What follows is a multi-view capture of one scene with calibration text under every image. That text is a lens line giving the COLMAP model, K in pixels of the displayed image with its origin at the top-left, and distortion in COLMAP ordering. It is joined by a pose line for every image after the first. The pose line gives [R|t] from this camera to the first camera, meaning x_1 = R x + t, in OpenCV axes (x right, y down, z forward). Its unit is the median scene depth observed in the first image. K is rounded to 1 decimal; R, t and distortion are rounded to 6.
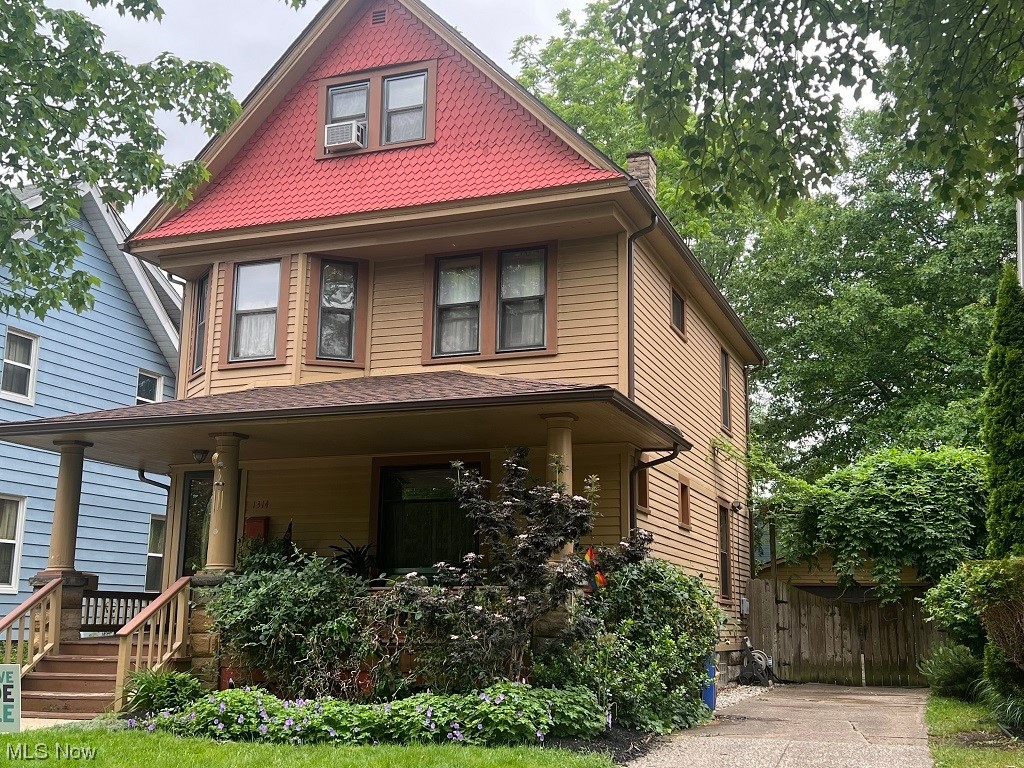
lens RADIAL K [[1147.3, 0, 514.2], [0, 1147.3, 385.8], [0, 0, 1]] dist [0.020555, 0.000000]
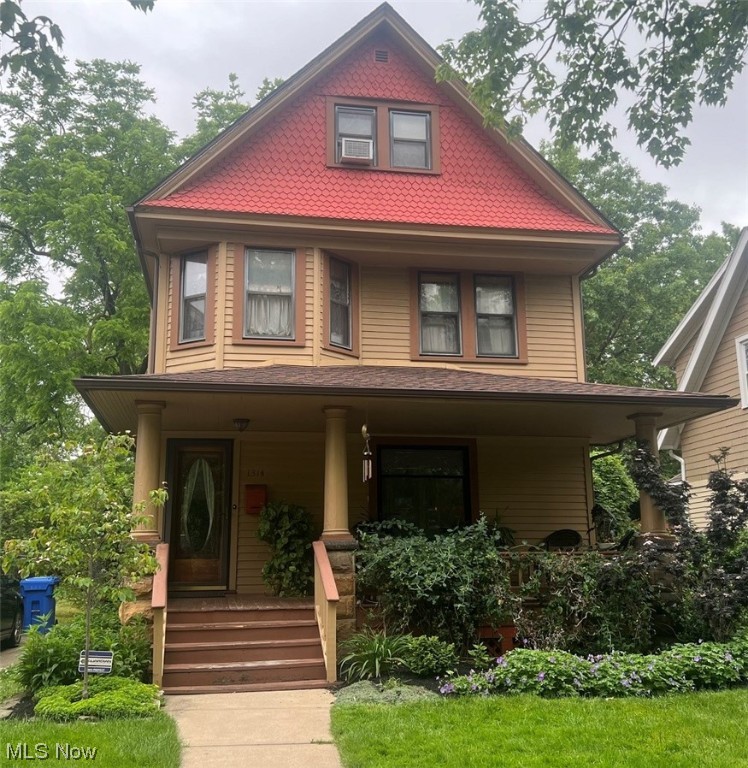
lens RADIAL K [[859.0, 0, 373.2], [0, 859.0, 381.2], [0, 0, 1]] dist [0.025834, 0.000000]
pose [[0.862429, 0.091800, 0.497784, -0.541794], [-0.087450, 0.995651, -0.032105, 0.034603], [-0.498566, -0.015843, 0.866707, 0.255288]]
